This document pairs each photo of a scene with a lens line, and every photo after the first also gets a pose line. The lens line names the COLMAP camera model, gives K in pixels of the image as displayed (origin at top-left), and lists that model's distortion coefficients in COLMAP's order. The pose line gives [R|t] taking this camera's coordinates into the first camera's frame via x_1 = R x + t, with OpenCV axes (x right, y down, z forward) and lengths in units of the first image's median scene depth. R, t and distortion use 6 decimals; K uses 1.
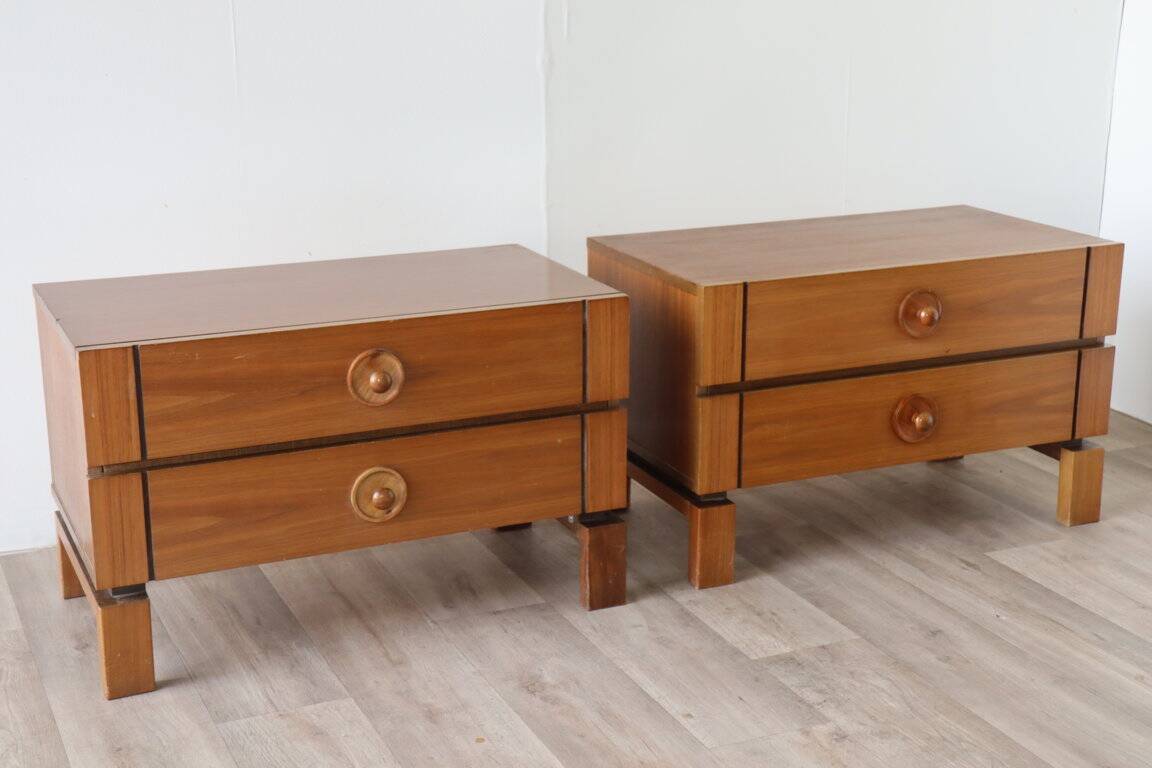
lens RADIAL K [[1698.0, 0, 576.0], [0, 1698.0, 384.0], [0, 0, 1]] dist [0.135292, 0.211181]
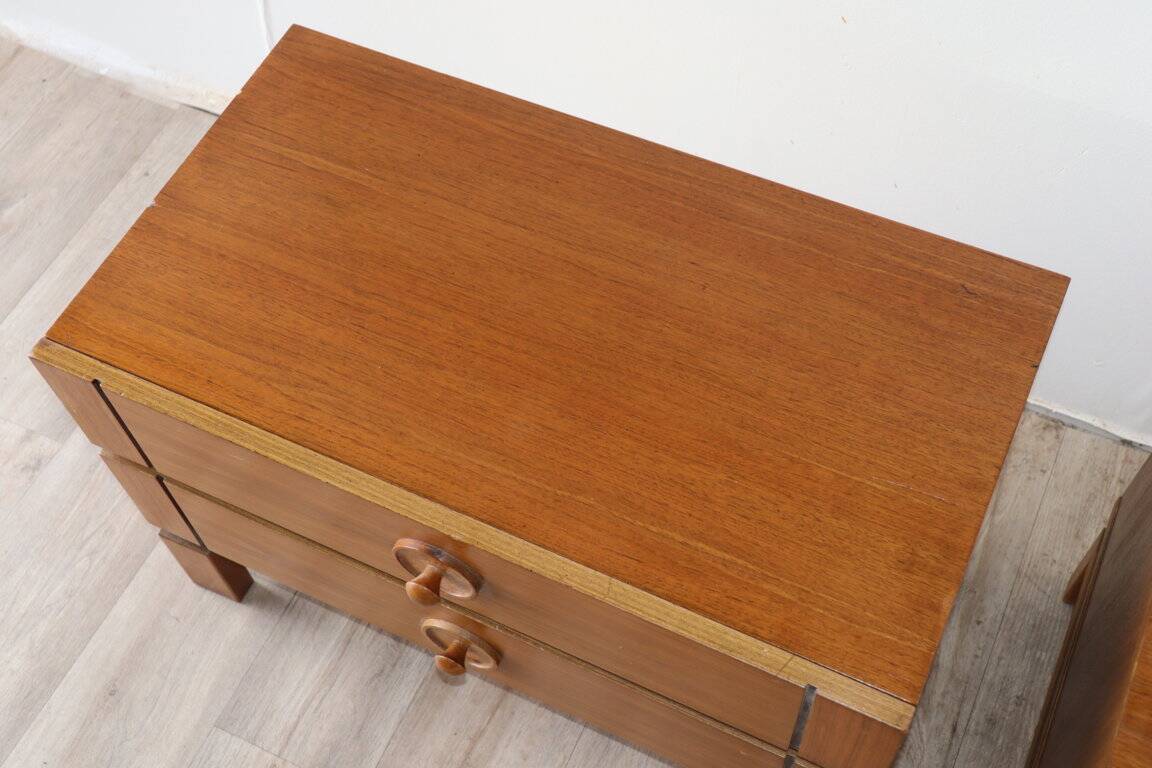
lens RADIAL K [[1353.4, 0, 576.0], [0, 1353.4, 384.0], [0, 0, 1]] dist [0.045878, 0.012270]
pose [[0.648757, 0.635021, -0.419360, 0.066473], [-0.164088, 0.654834, 0.737745, -0.377350], [0.743095, -0.409805, 0.529027, 0.754006]]
